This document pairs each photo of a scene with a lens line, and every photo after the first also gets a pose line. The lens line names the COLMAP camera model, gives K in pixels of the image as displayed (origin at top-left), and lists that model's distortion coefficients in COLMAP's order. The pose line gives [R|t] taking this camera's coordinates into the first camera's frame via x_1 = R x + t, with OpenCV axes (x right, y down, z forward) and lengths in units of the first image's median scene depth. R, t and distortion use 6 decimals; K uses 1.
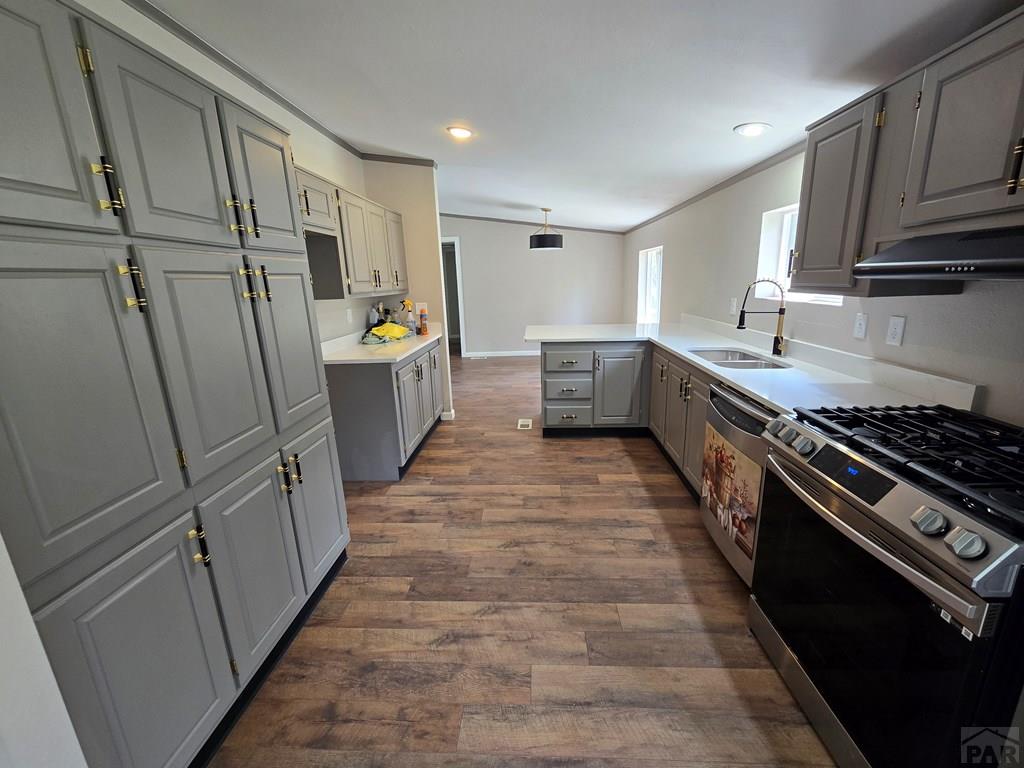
lens RADIAL K [[422.6, 0, 516.9], [0, 422.6, 381.9], [0, 0, 1]] dist [-0.001441, 0.000897]
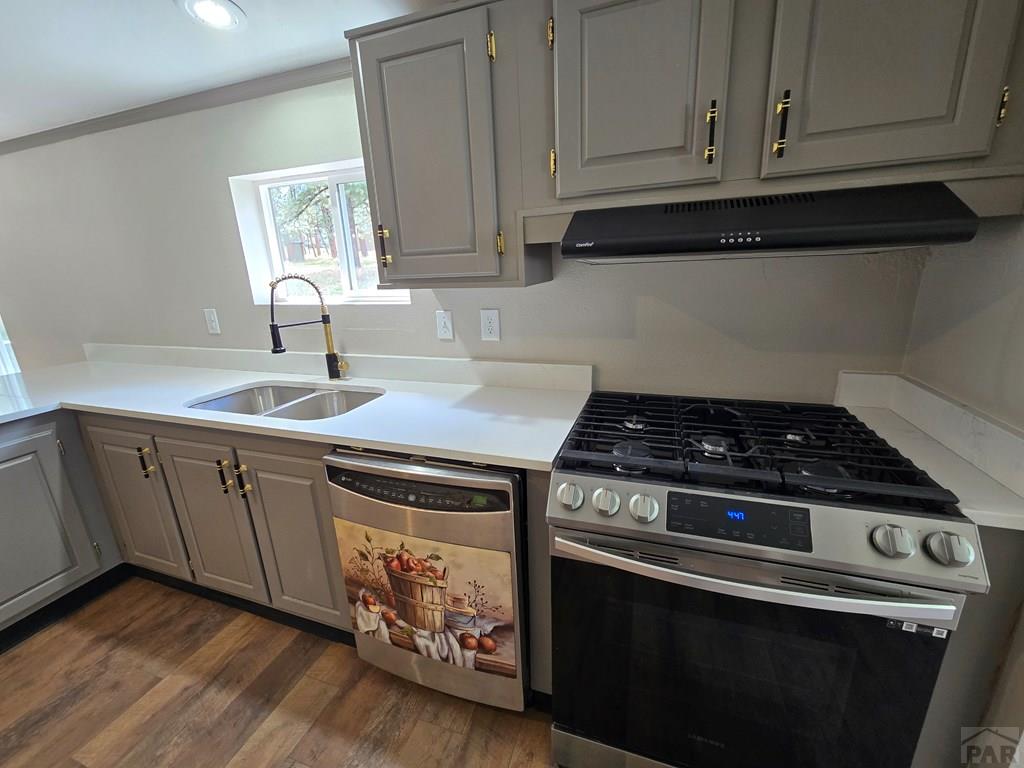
lens RADIAL K [[422.6, 0, 516.9], [0, 422.6, 381.9], [0, 0, 1]] dist [-0.001441, 0.000897]
pose [[0.290345, -0.242245, 0.925752, 0.028972], [0.256681, 0.951690, 0.168529, -0.103333], [-0.921854, 0.188691, 0.338498, 0.477479]]
